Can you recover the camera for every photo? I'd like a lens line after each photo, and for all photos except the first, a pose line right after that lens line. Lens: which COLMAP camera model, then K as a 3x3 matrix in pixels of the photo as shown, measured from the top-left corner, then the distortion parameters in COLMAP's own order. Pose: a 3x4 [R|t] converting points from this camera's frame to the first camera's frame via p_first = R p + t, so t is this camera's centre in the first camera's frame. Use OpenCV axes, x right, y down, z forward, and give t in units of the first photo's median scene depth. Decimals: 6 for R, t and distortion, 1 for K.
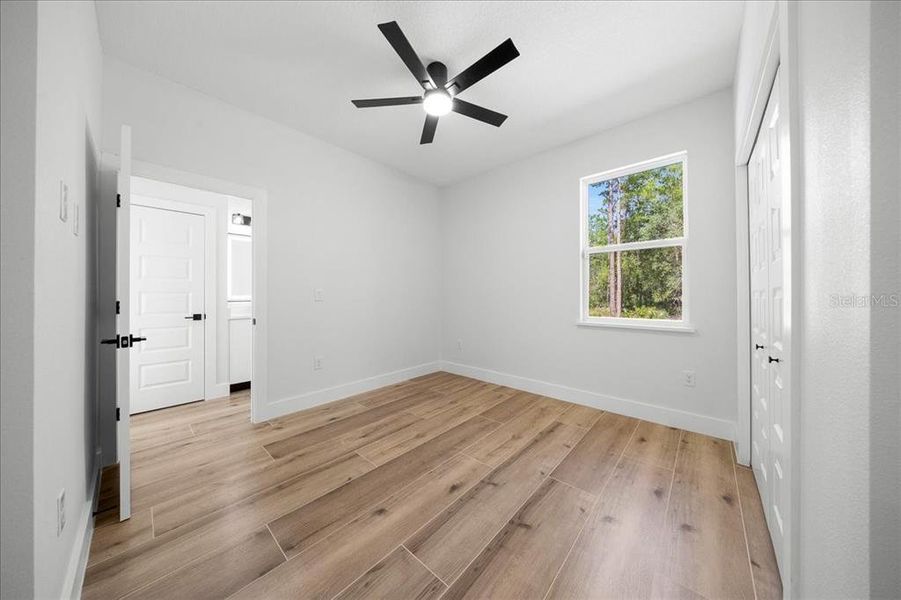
lens RADIAL K [[290.8, 0, 449.9], [0, 290.8, 296.4], [0, 0, 1]] dist [0.004733, 0.000038]
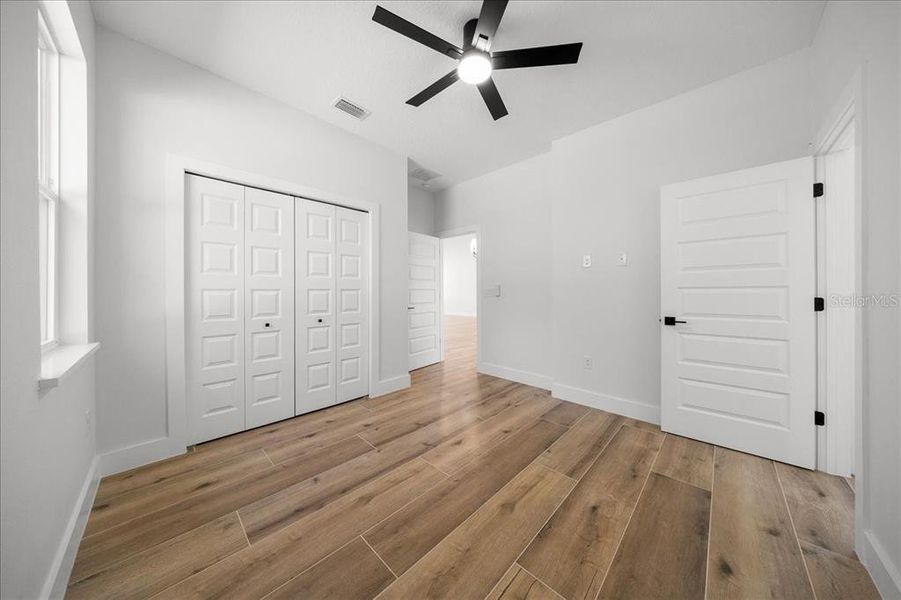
lens RADIAL K [[290.8, 0, 449.9], [0, 290.8, 296.4], [0, 0, 1]] dist [0.004733, 0.000038]
pose [[-0.999445, -0.000198, 0.033304, 0.007118], [0.000254, 0.999908, 0.013558, -0.001419], [-0.033303, 0.013559, -0.999353, 1.786445]]
